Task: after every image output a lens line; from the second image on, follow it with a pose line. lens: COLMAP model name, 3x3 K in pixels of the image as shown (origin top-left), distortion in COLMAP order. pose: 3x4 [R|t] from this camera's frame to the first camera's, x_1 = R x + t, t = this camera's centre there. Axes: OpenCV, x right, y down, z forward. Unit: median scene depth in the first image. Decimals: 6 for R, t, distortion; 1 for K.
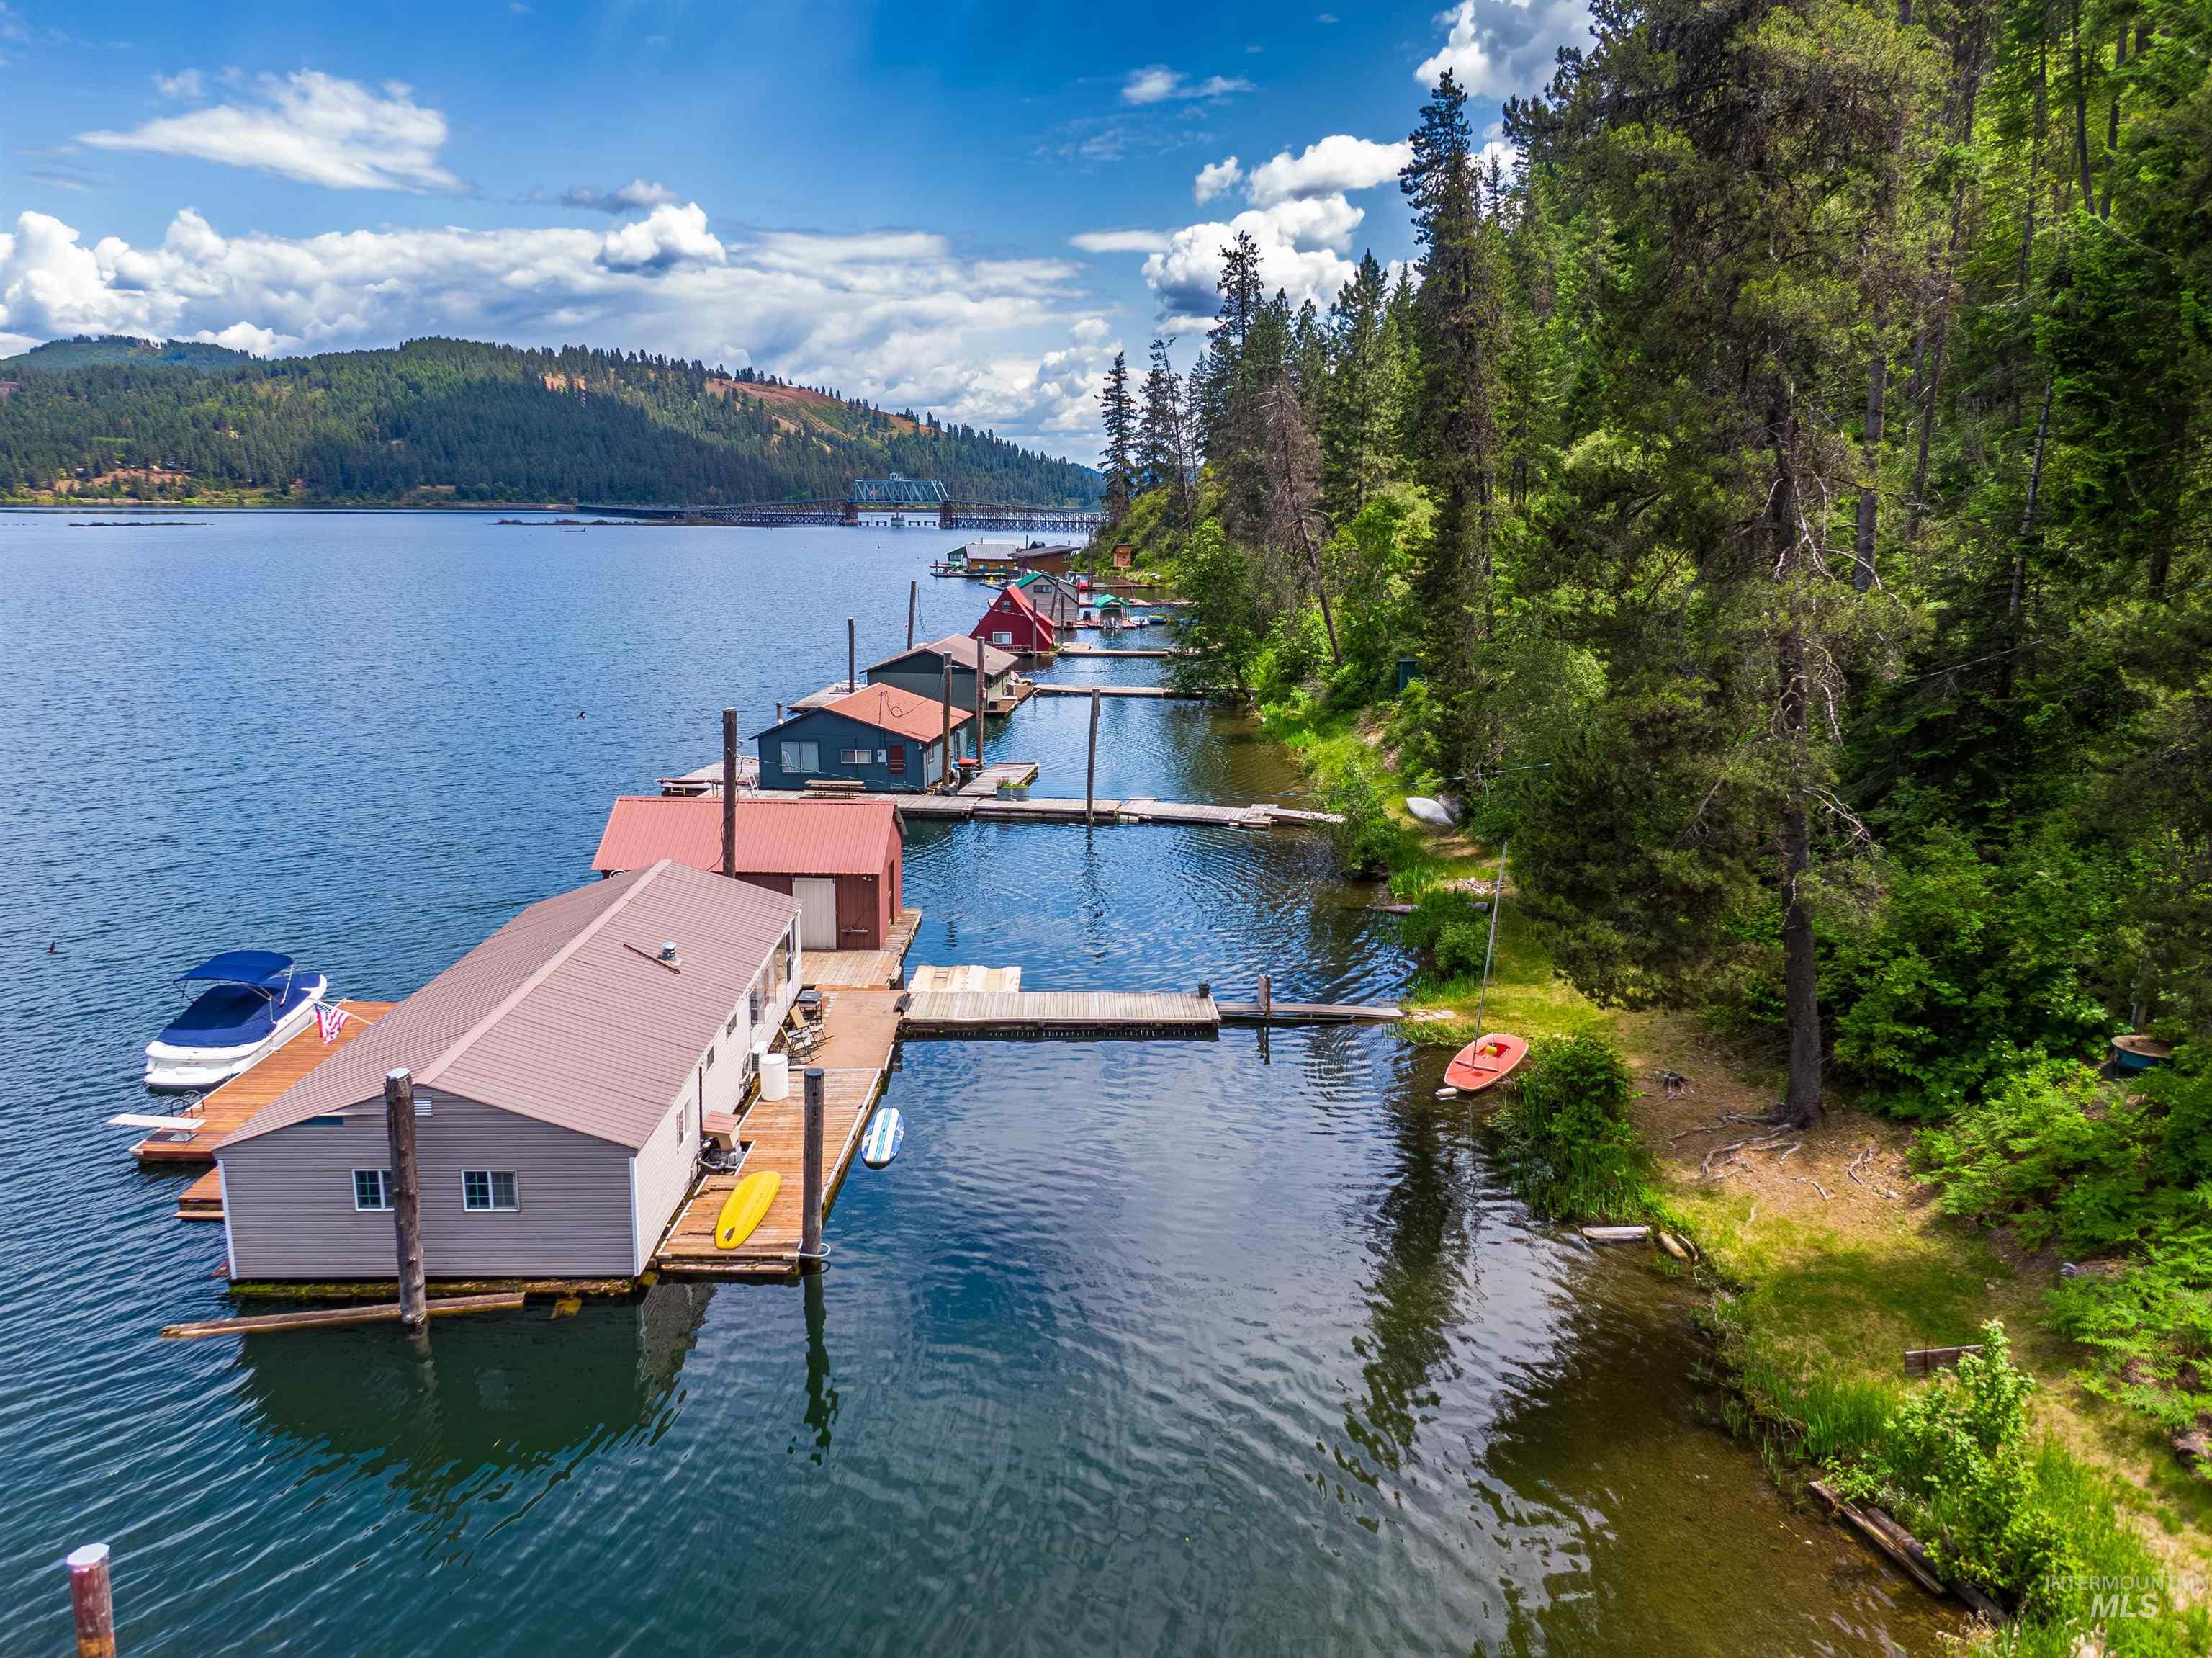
lens RADIAL K [[1529.5, 0, 1101.8], [0, 1529.5, 916.3], [0, 0, 1]] dist [0.008107, -0.004602]
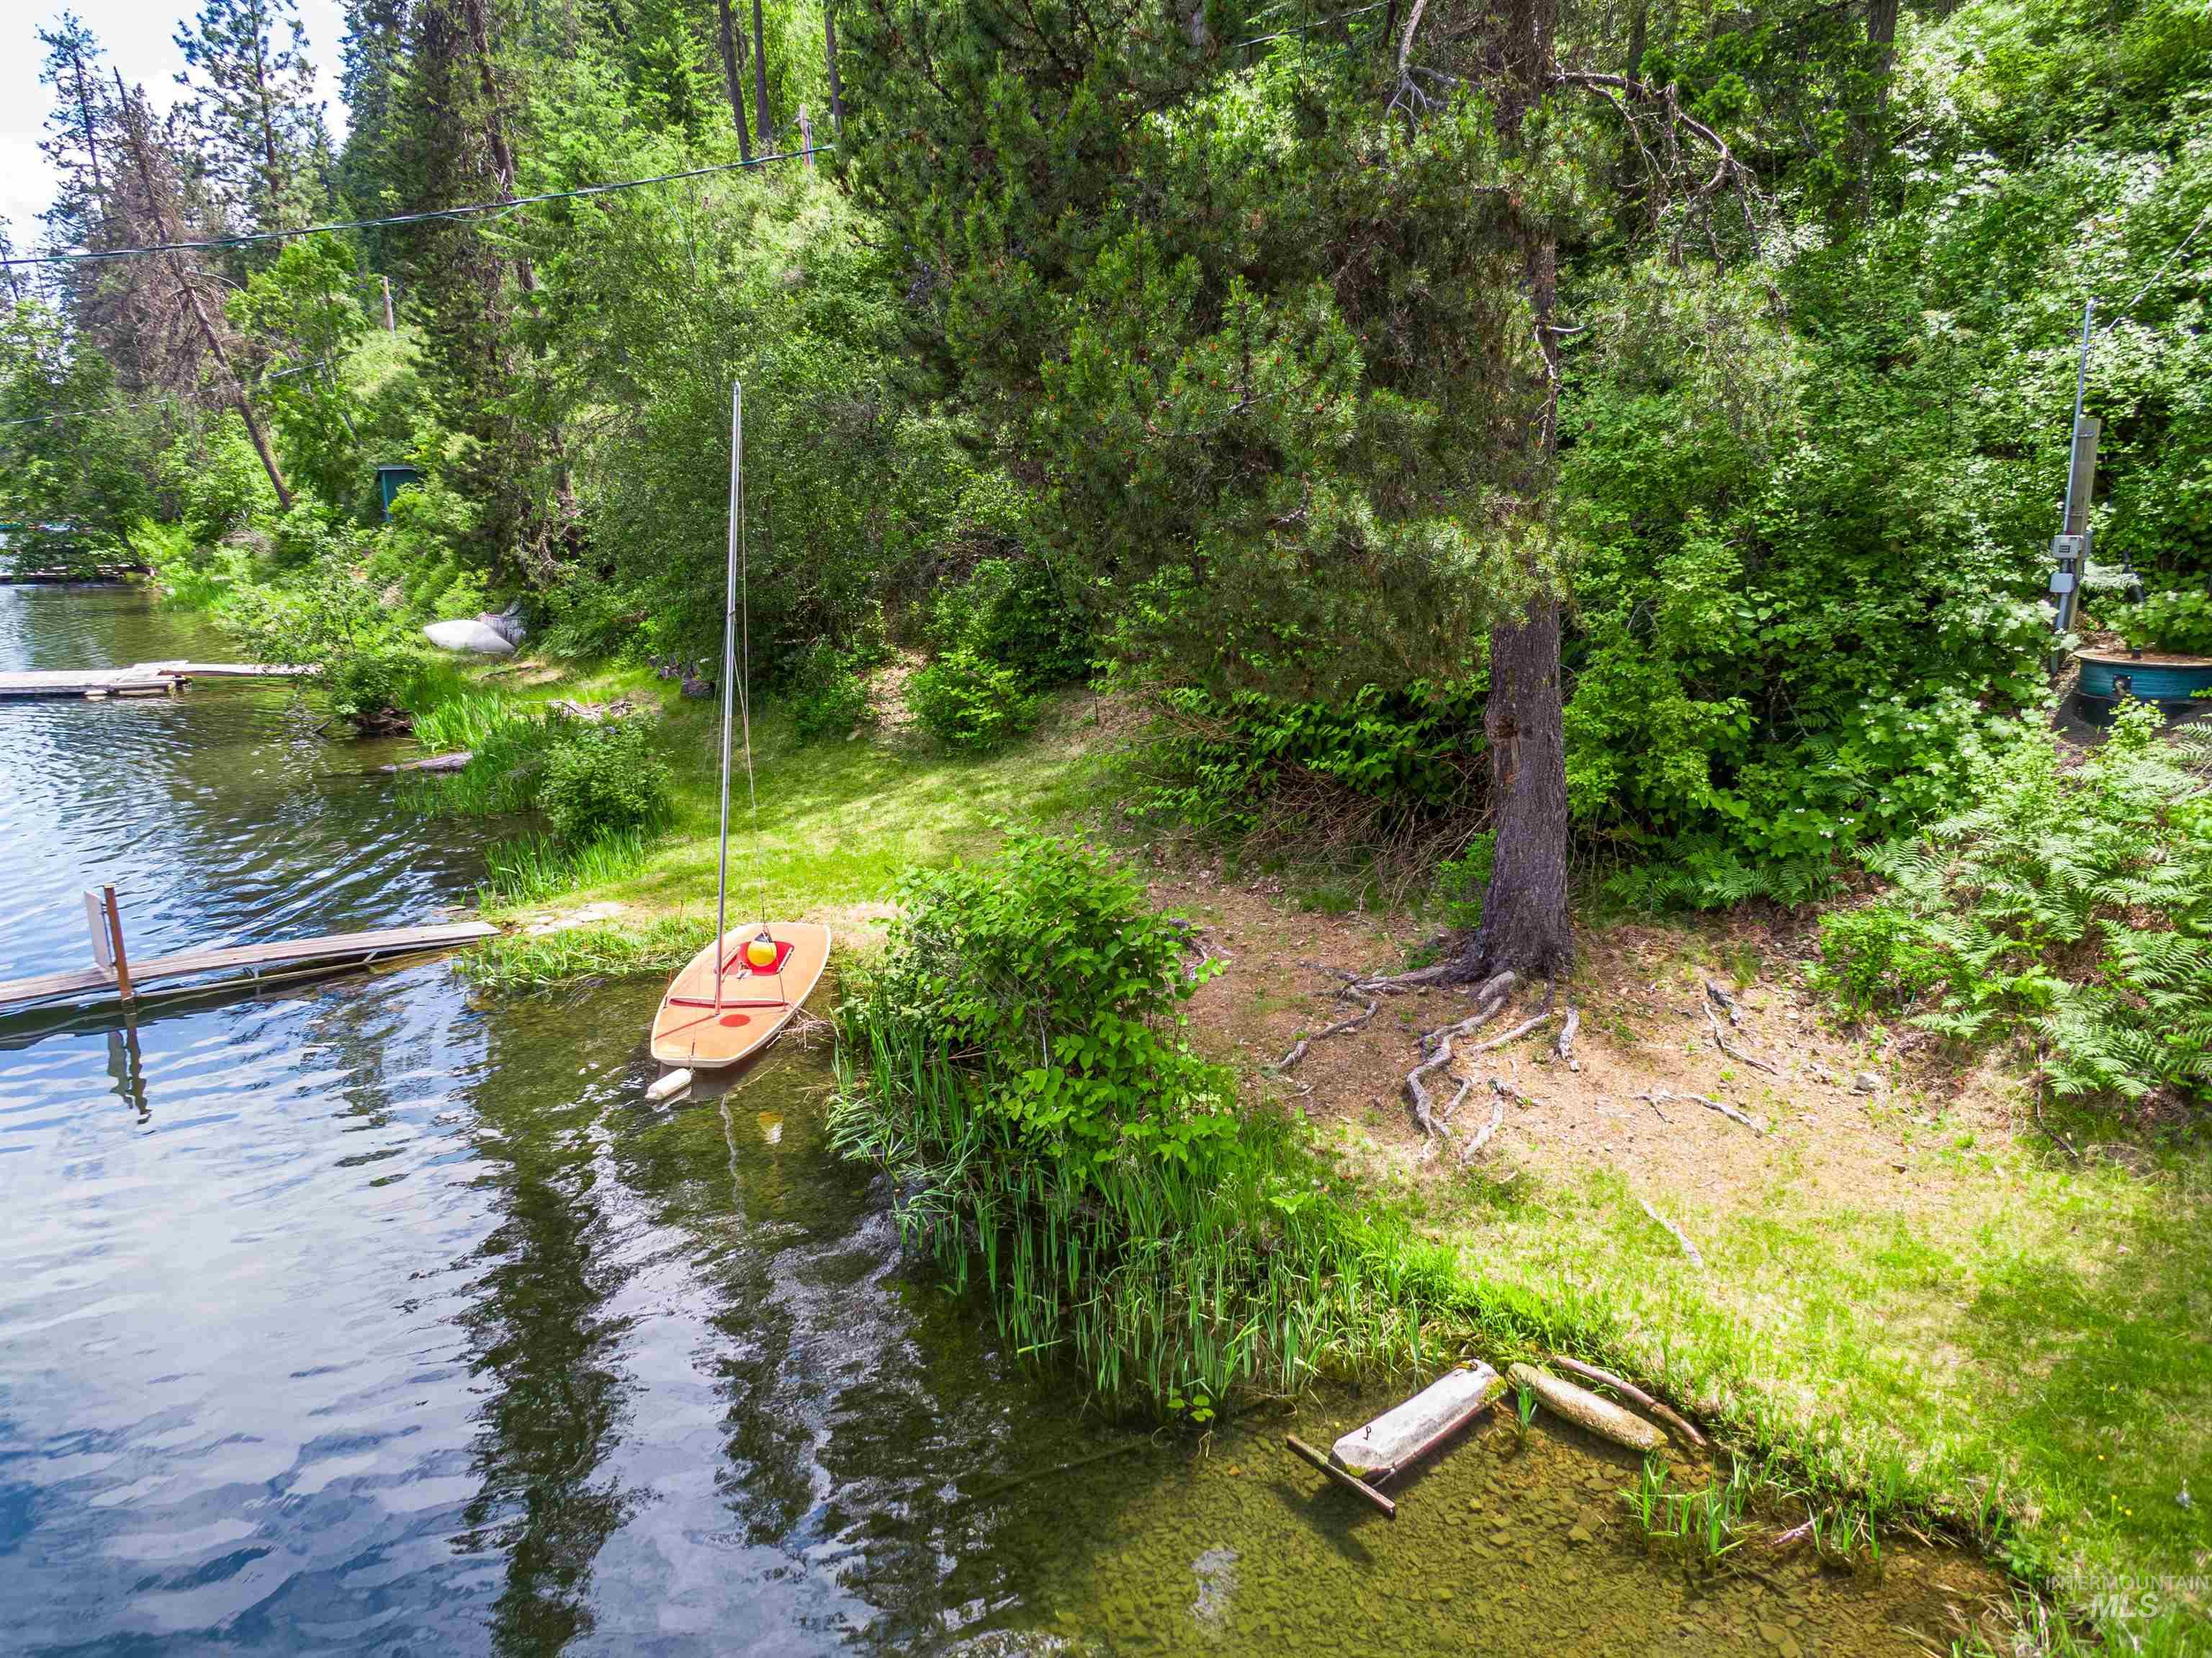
lens RADIAL K [[1549.4, 0, 1106.0], [0, 1549.4, 829.0], [0, 0, 1]] dist [0.024874, -0.028478]
pose [[0.813178, -0.132704, 0.566684, 0.064472], [0.152205, 0.988263, 0.013017, 0.039599], [-0.561760, 0.075667, 0.823832, 0.380277]]
